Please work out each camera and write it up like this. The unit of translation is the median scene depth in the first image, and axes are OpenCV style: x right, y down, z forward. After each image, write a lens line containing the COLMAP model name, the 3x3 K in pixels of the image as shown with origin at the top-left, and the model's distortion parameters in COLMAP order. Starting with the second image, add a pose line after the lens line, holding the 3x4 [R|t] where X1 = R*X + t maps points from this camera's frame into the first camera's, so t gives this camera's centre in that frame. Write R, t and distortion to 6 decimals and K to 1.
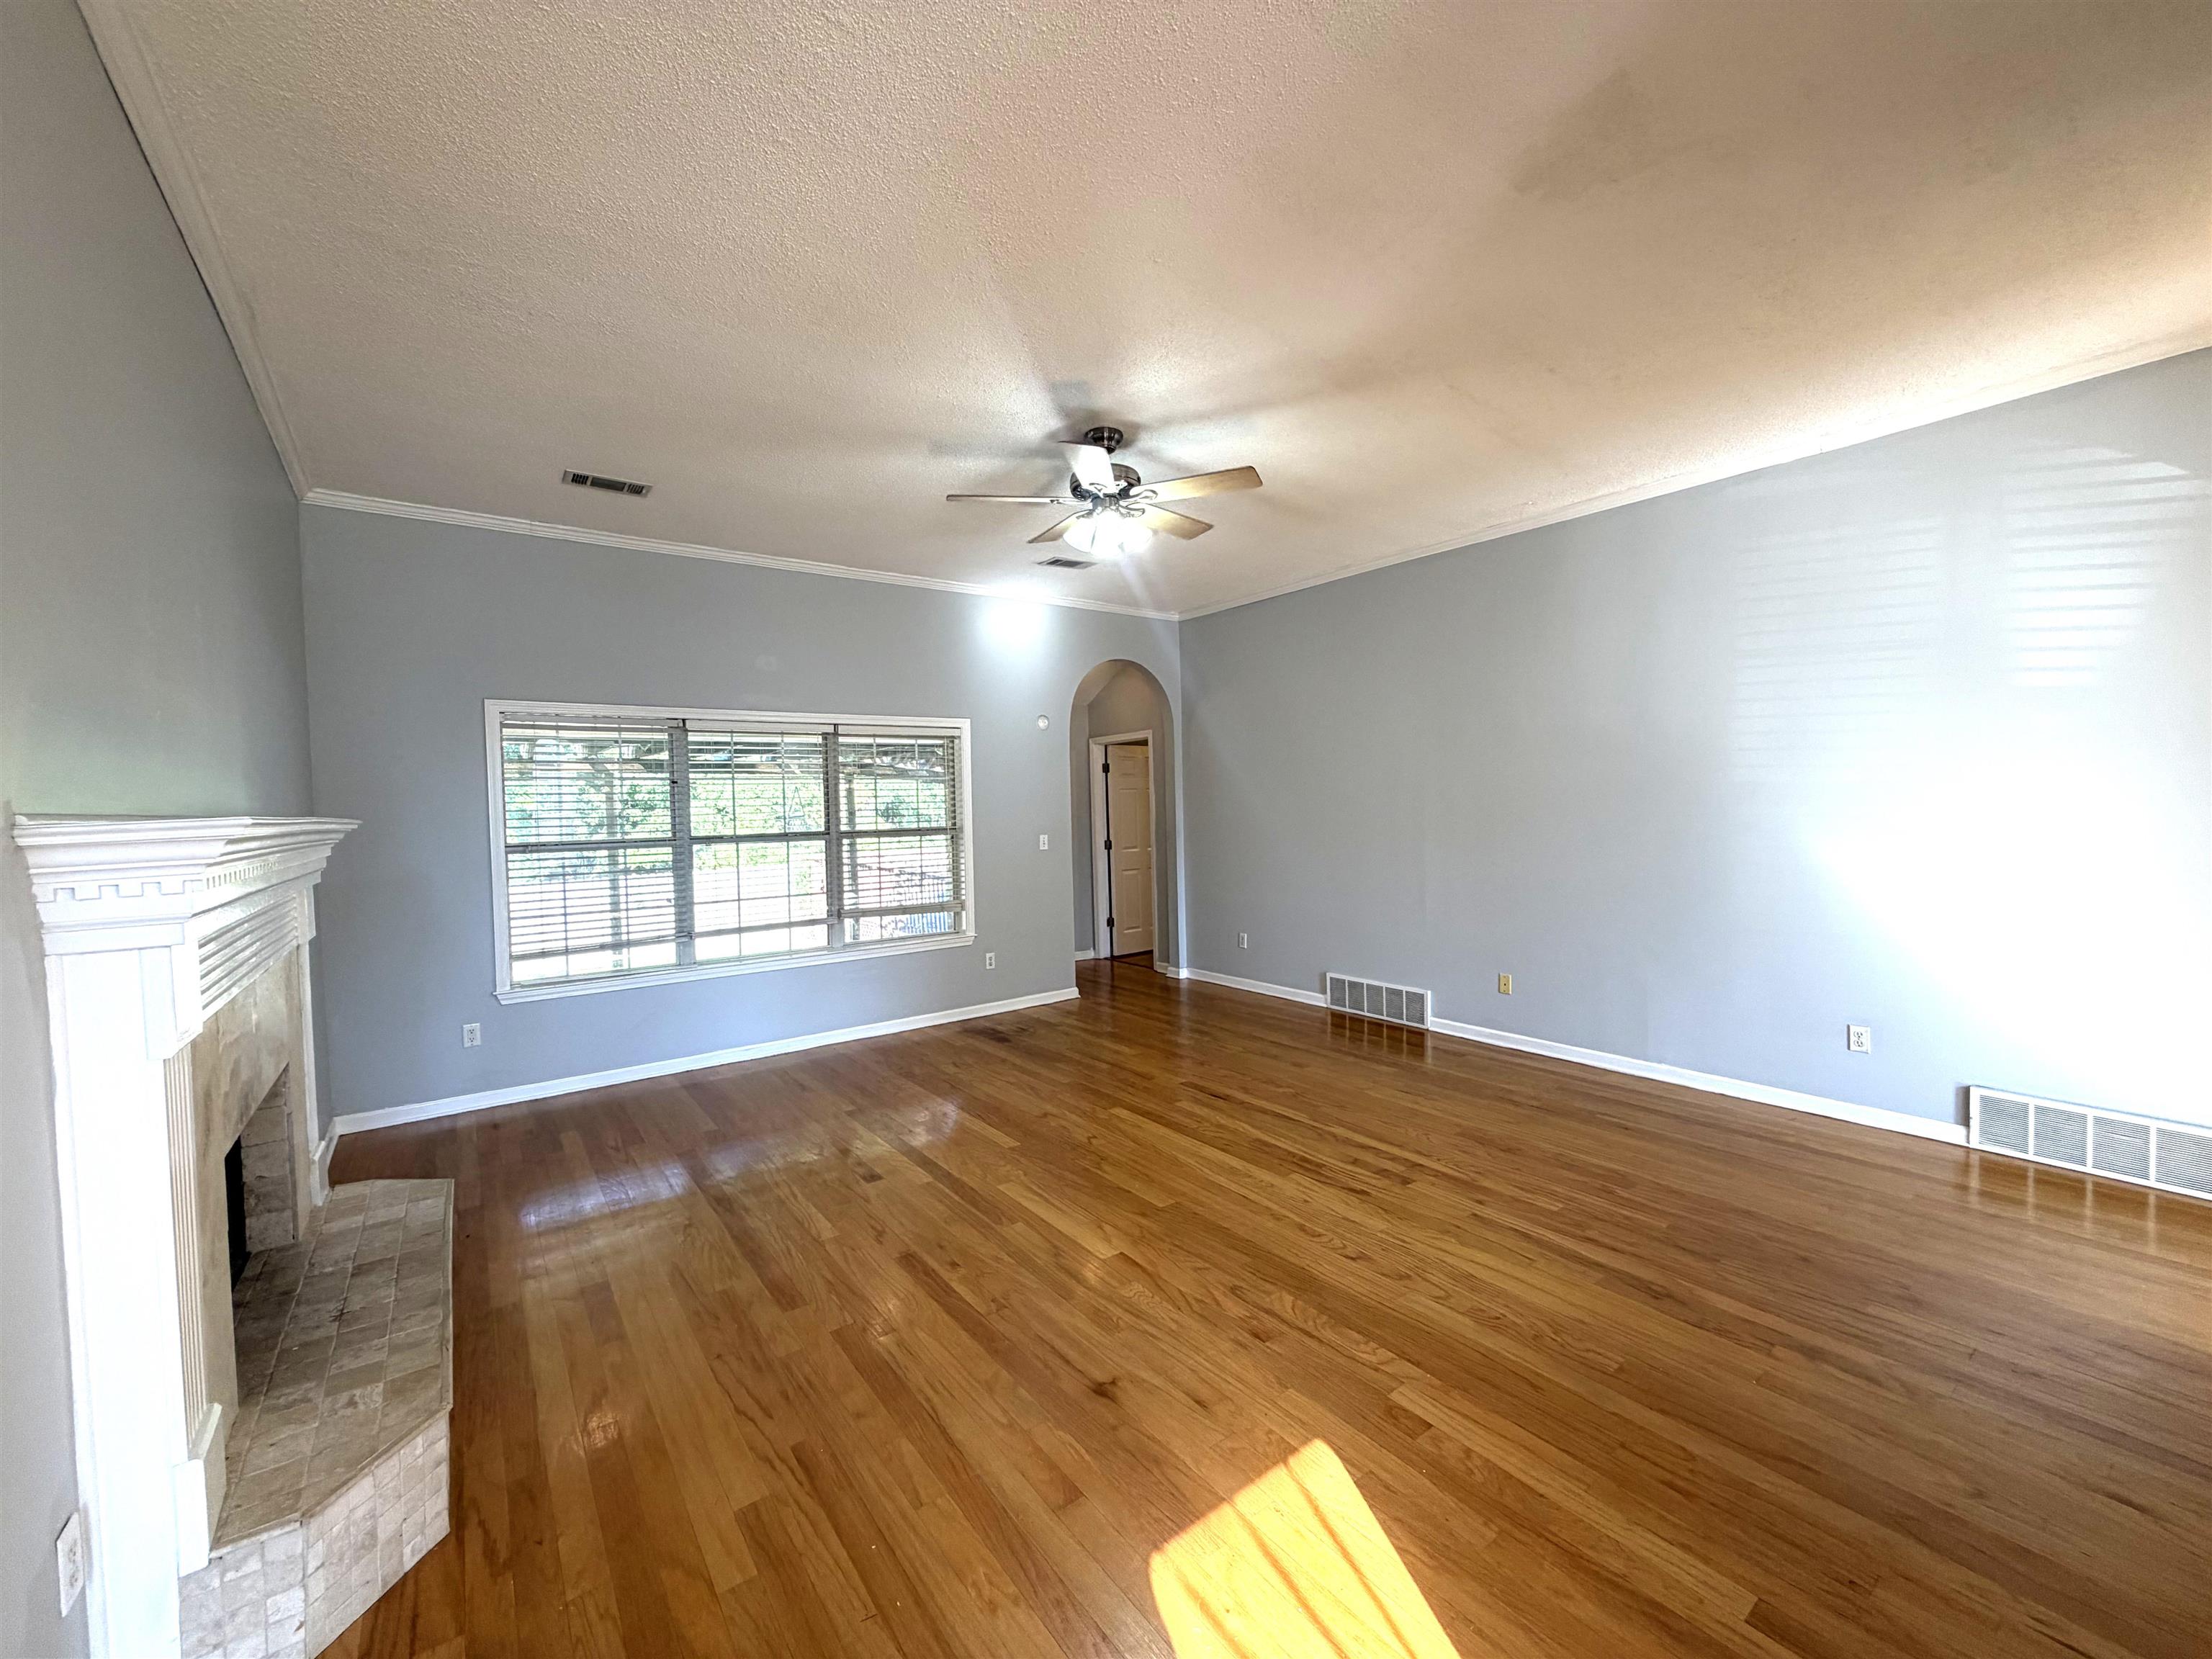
lens RADIAL K [[880.5, 0, 1107.1], [0, 880.5, 828.7], [0, 0, 1]] dist [0.000164, -0.000454]
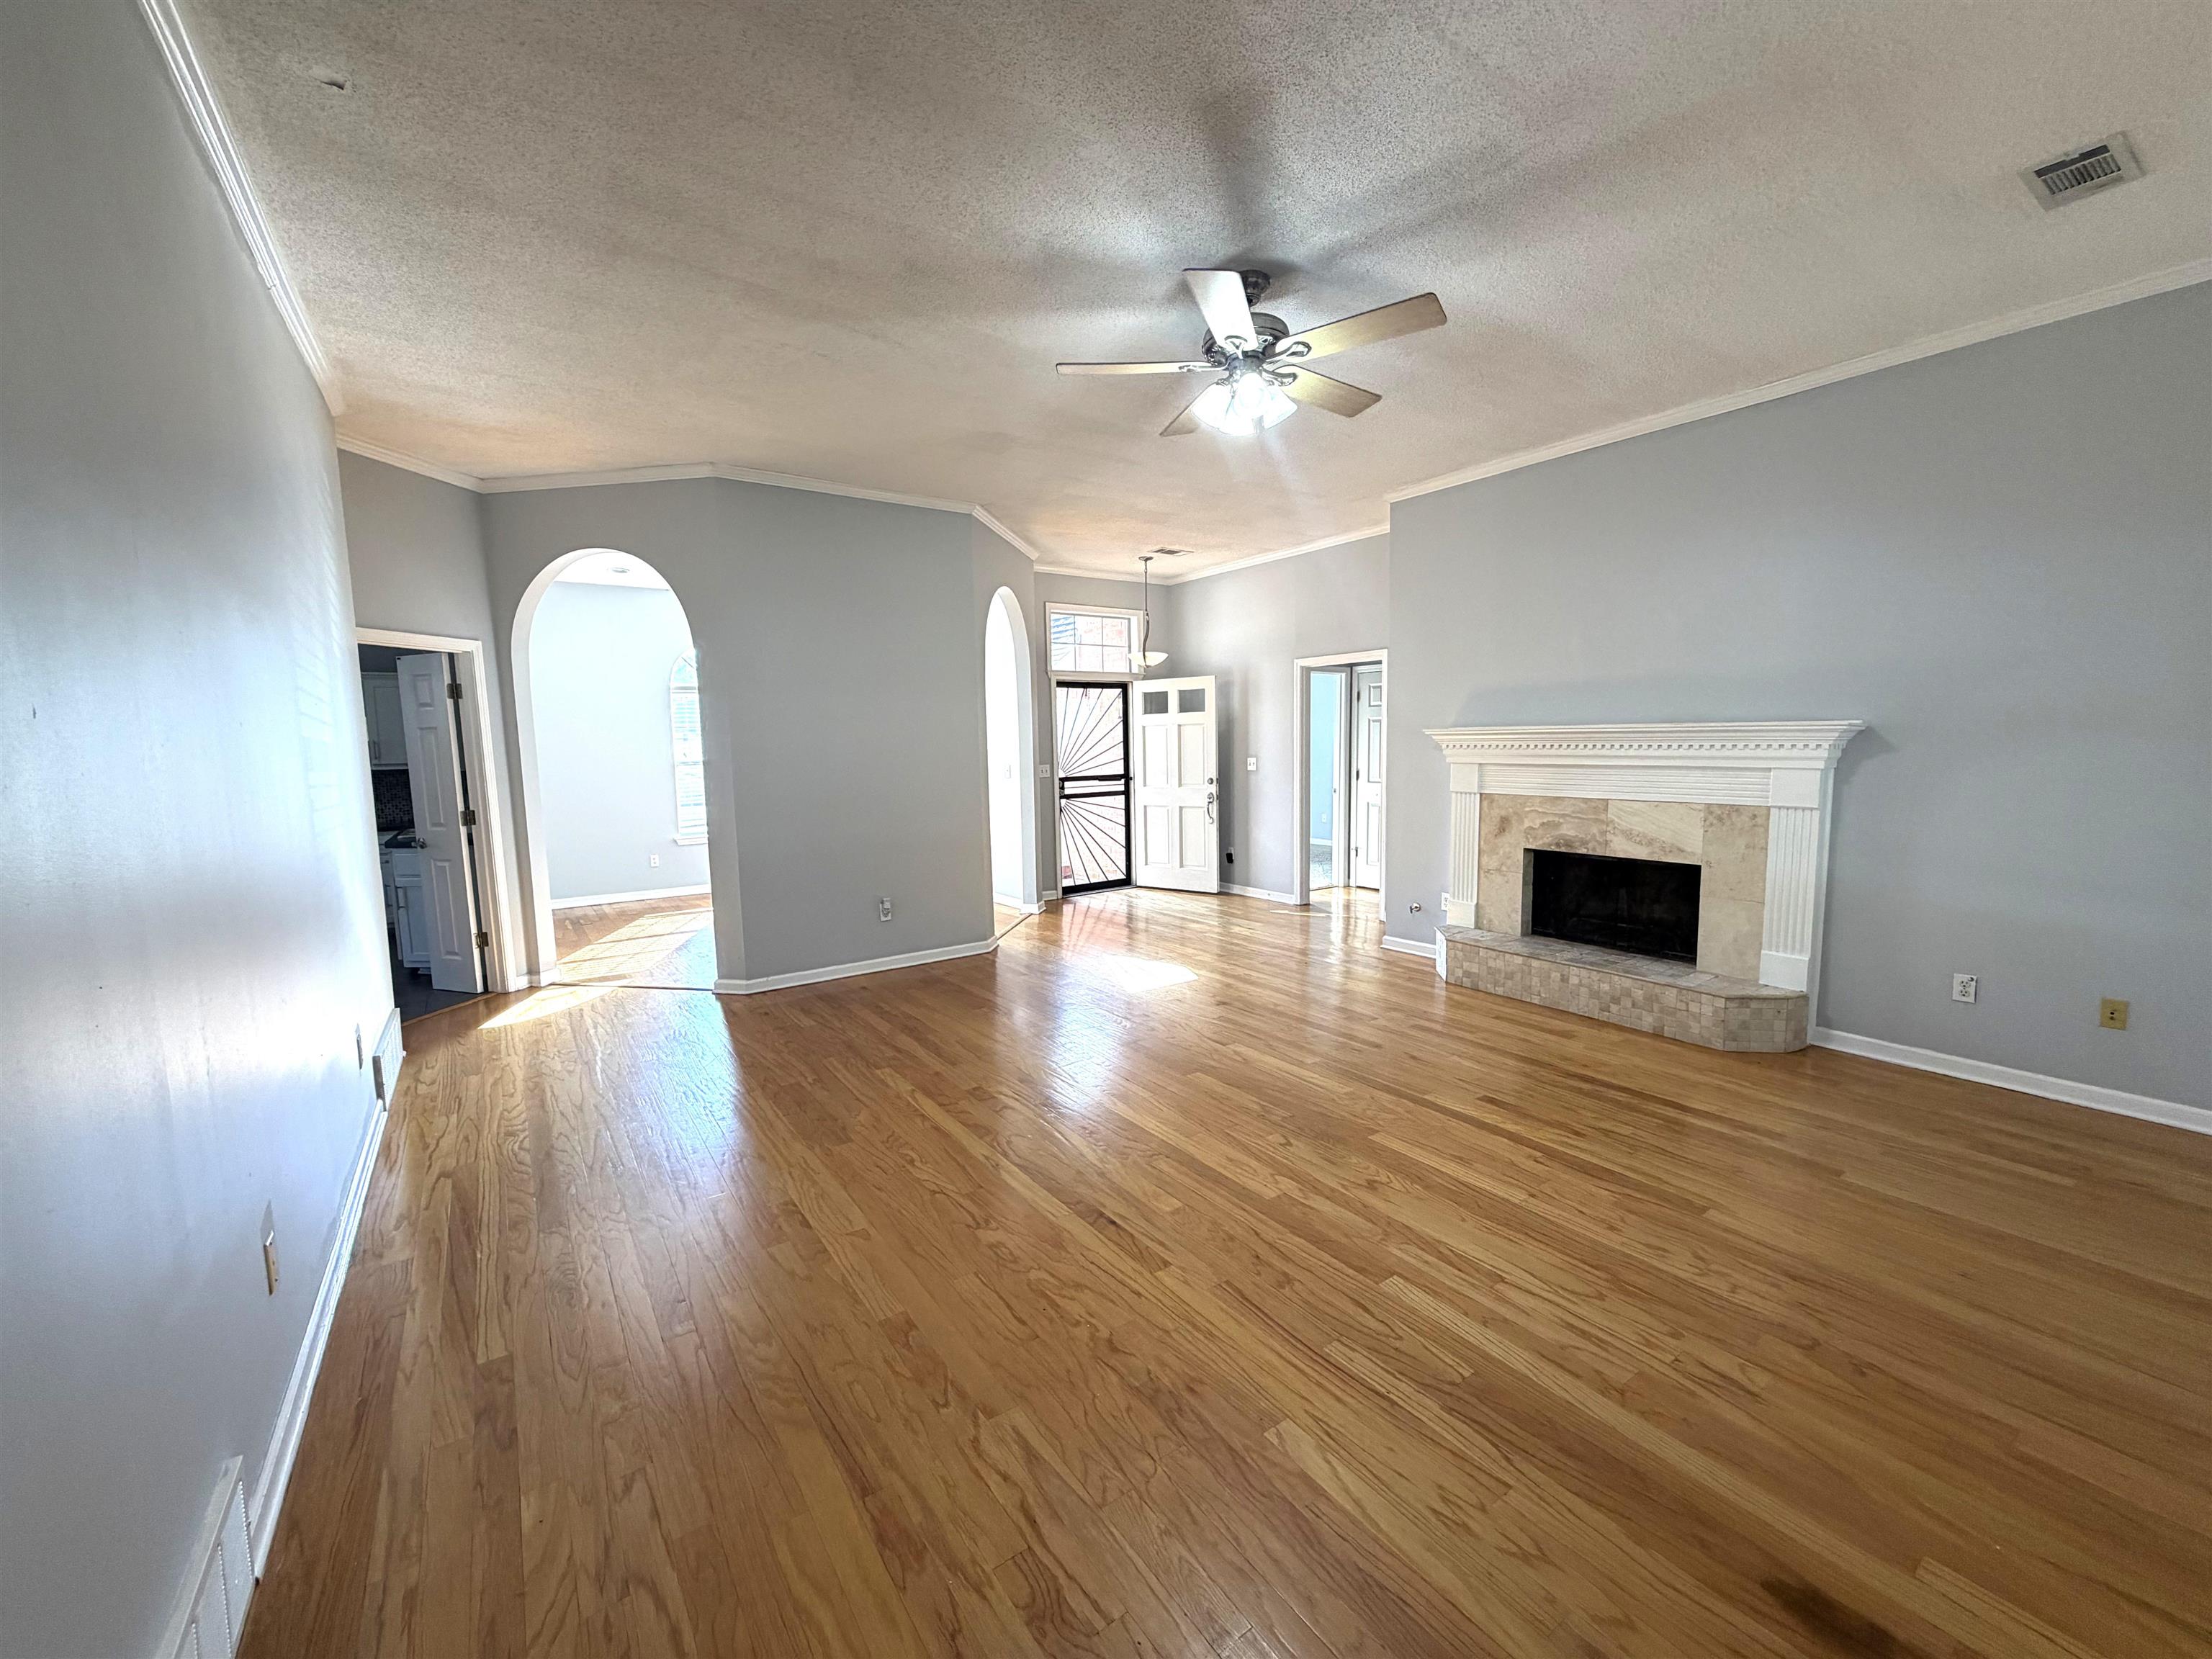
lens RADIAL K [[880.5, 0, 1101.4], [0, 880.5, 831.0], [0, 0, 1]] dist [0.000164, -0.000454]
pose [[-0.998458, 0.039885, 0.038611, 0.103483], [0.044727, 0.989974, 0.133980, -0.050814], [-0.032880, 0.135500, -0.990232, 1.680540]]
